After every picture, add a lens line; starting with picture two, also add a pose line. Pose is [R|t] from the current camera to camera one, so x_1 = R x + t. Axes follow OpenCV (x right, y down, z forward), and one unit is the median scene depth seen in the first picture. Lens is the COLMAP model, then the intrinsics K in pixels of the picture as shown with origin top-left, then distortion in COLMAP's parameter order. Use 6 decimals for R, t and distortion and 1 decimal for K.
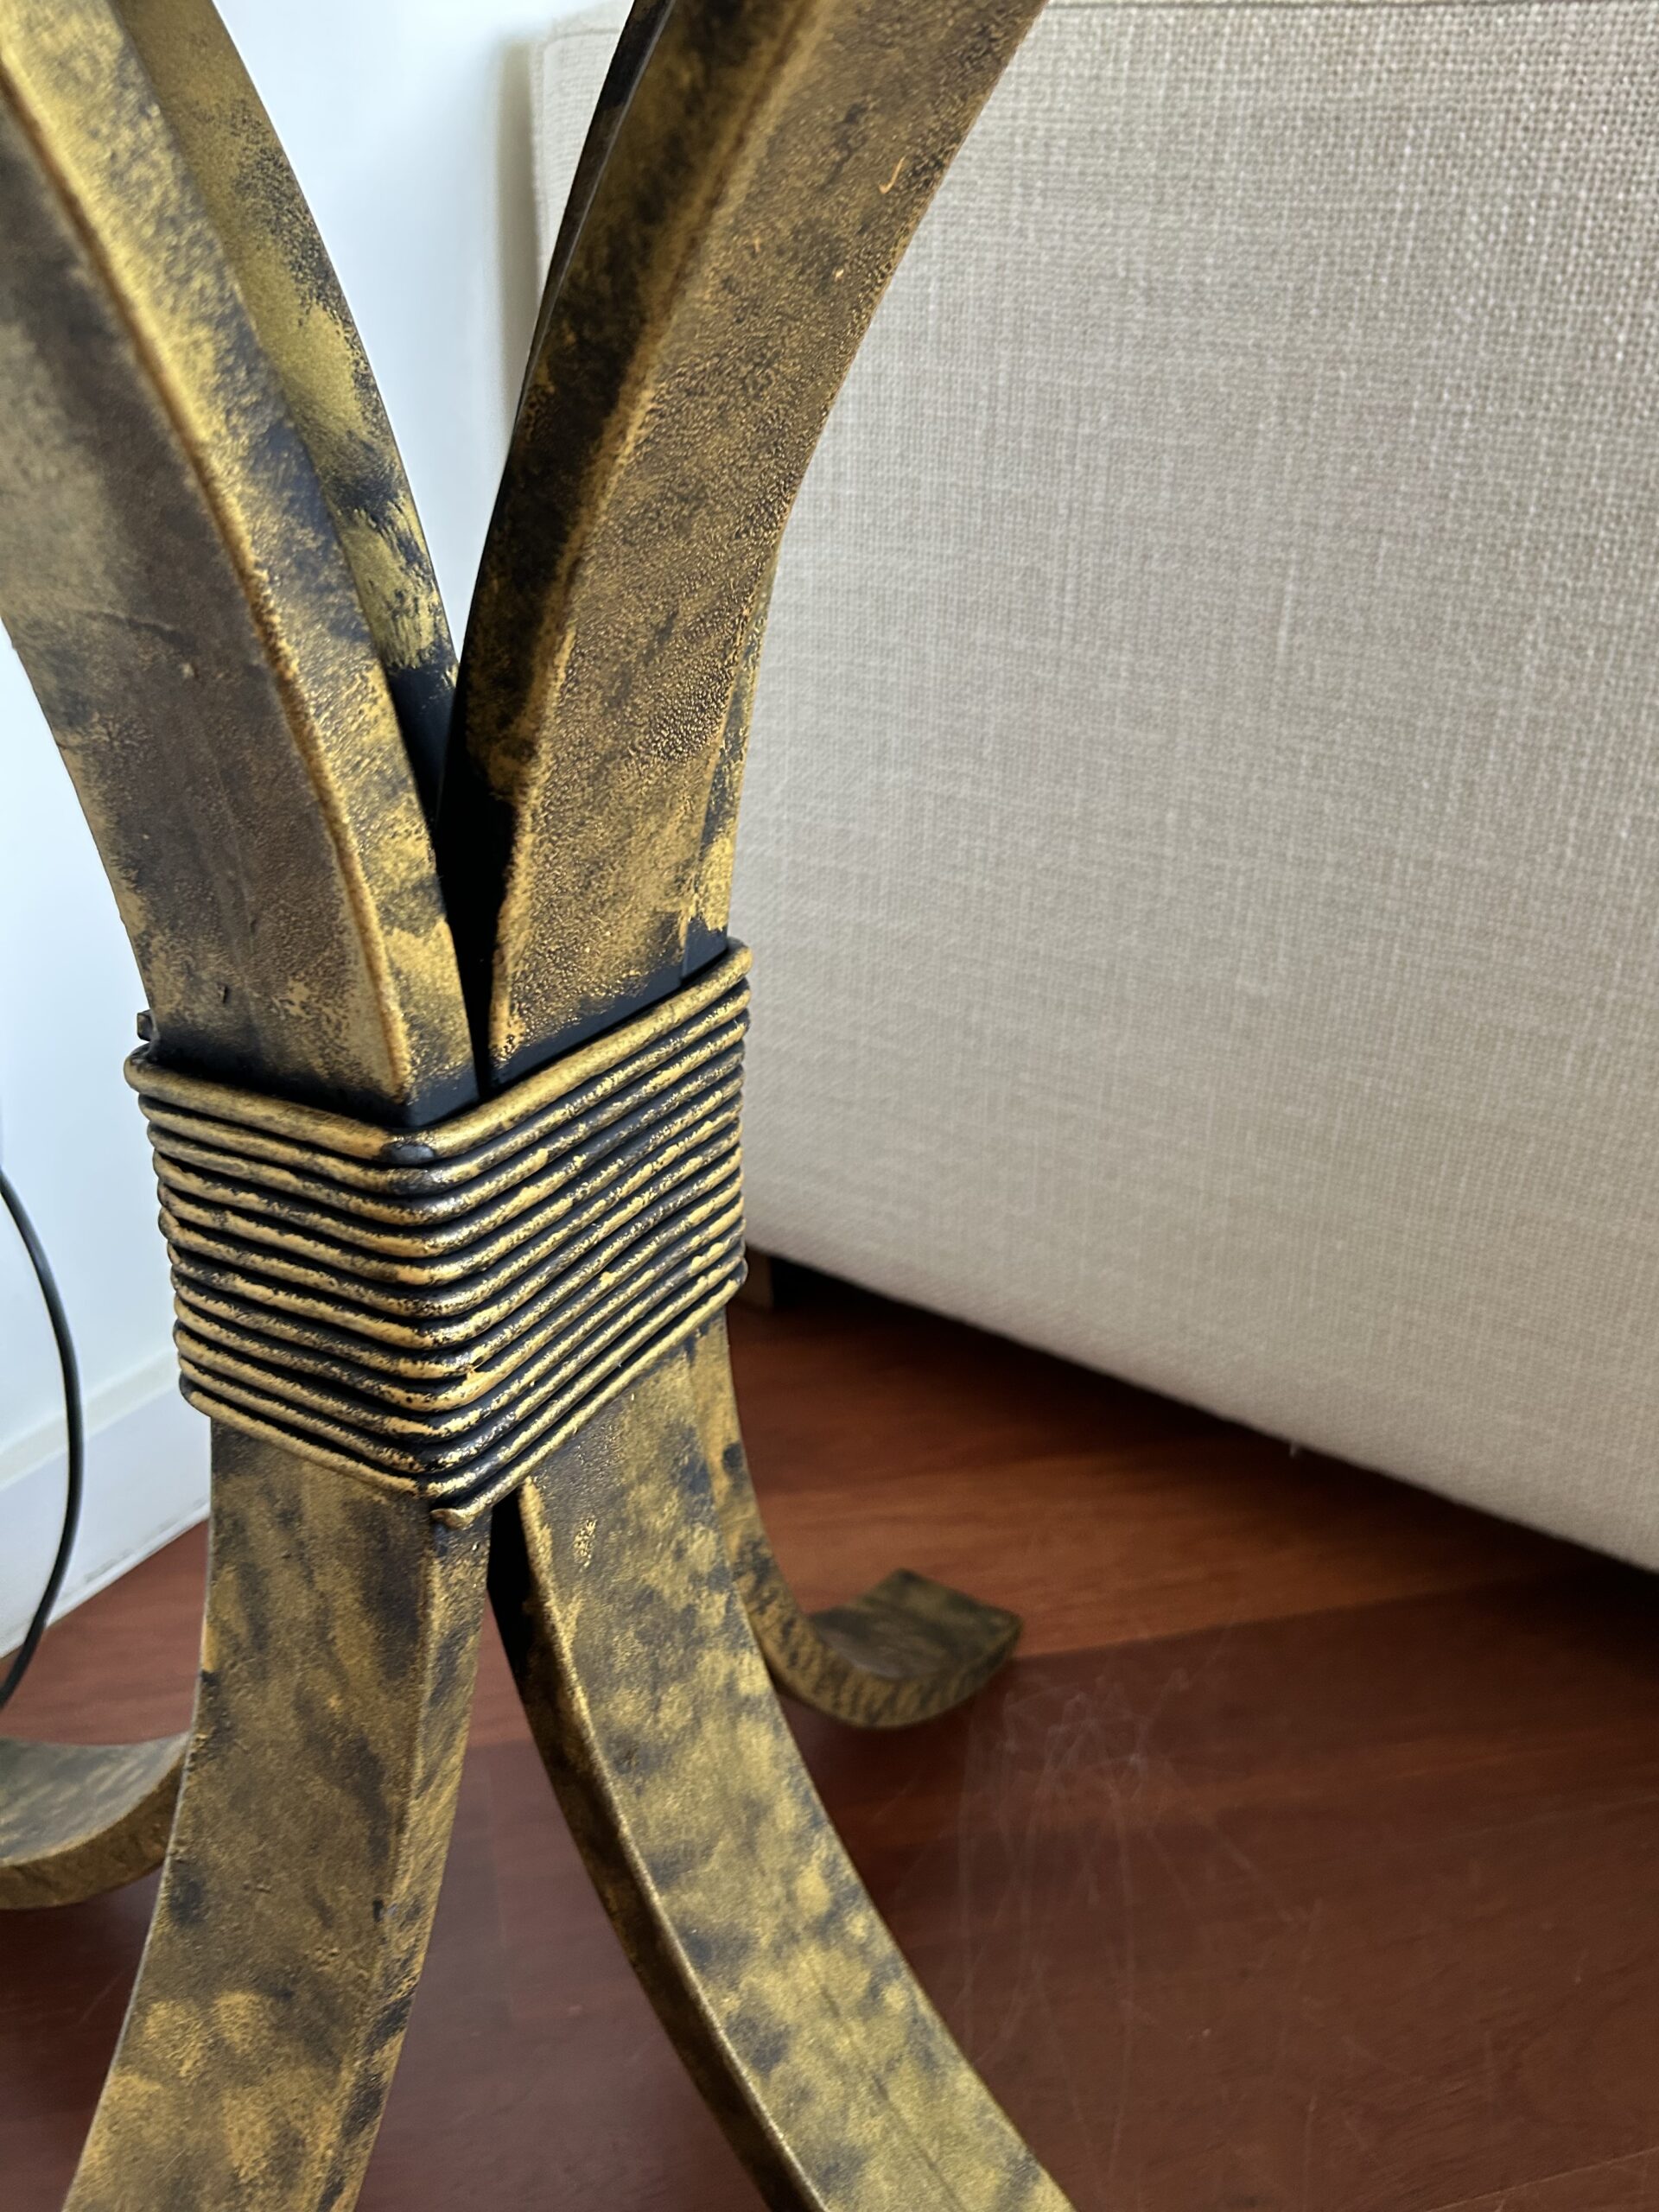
lens RADIAL K [[1697.8, 0, 832.7], [0, 1697.8, 1131.4], [0, 0, 1]] dist [0.032703, -0.052065]
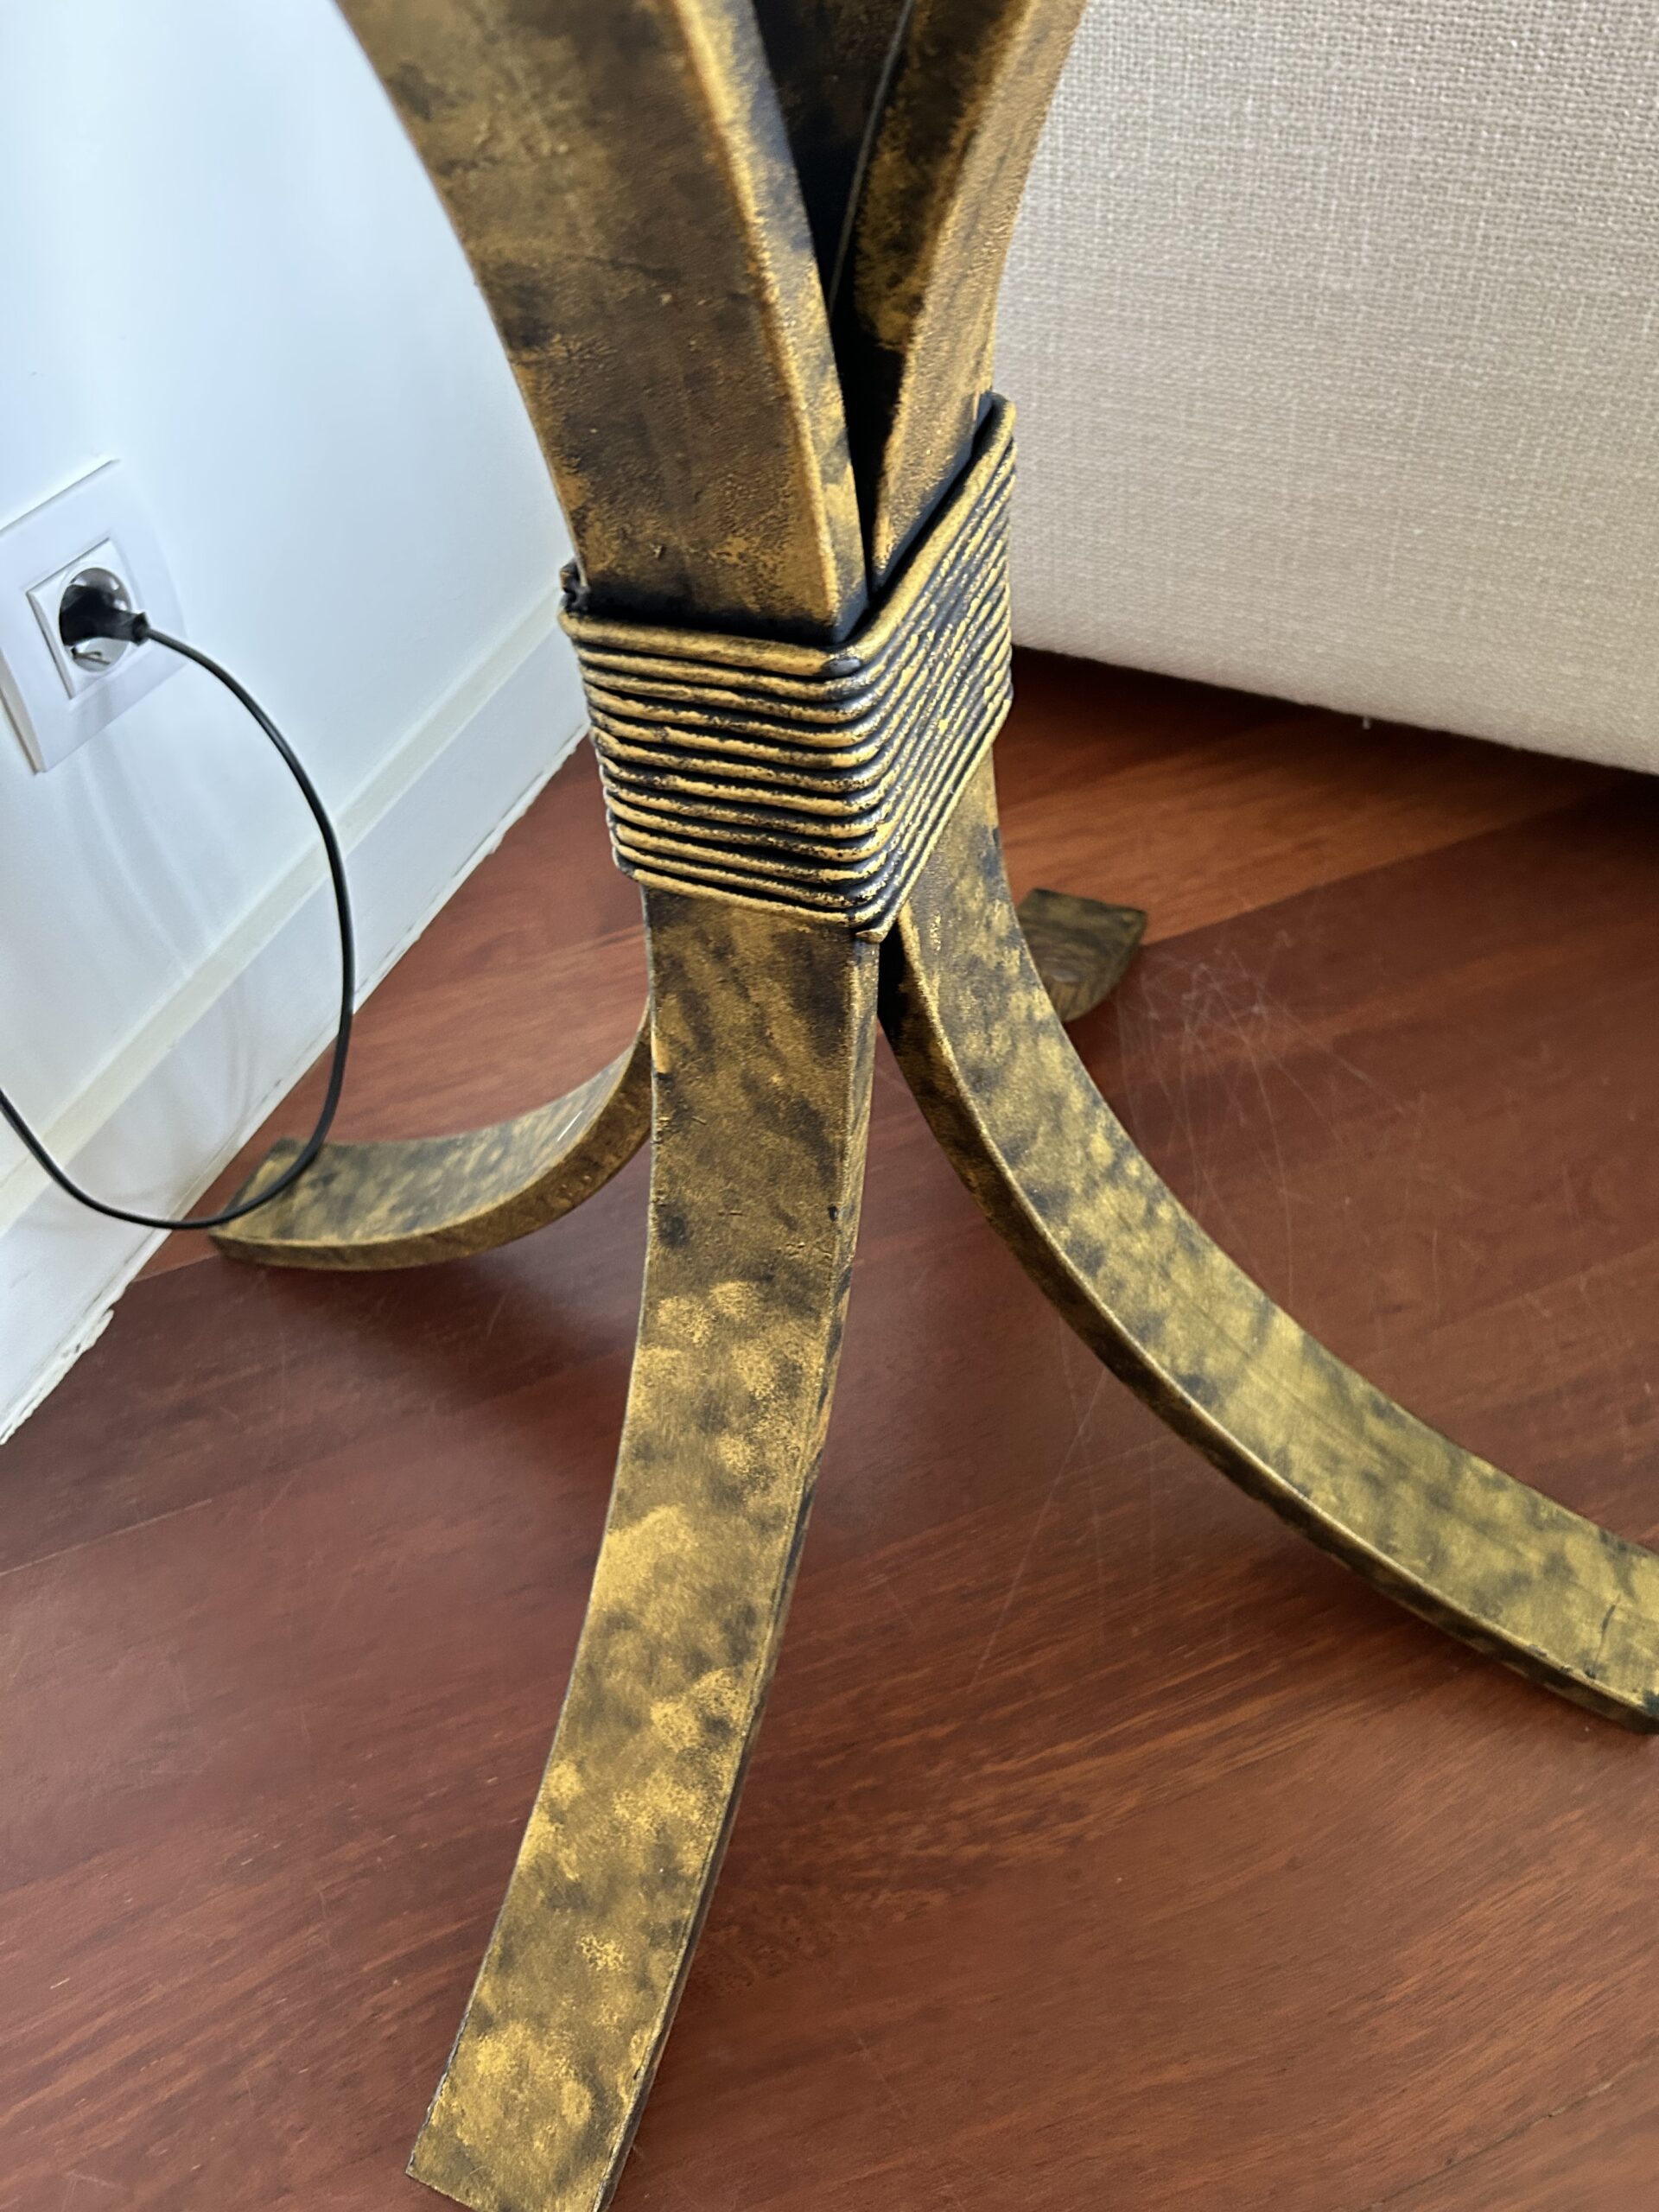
lens RADIAL K [[1704.1, 0, 816.1], [0, 1704.1, 1124.3], [0, 0, 1]] dist [0.038458, -0.065166]
pose [[0.987135, -0.159836, -0.004006, -0.224748], [0.148568, 0.907708, 0.392420, -0.124948], [-0.059086, -0.387967, 0.919778, -0.195160]]
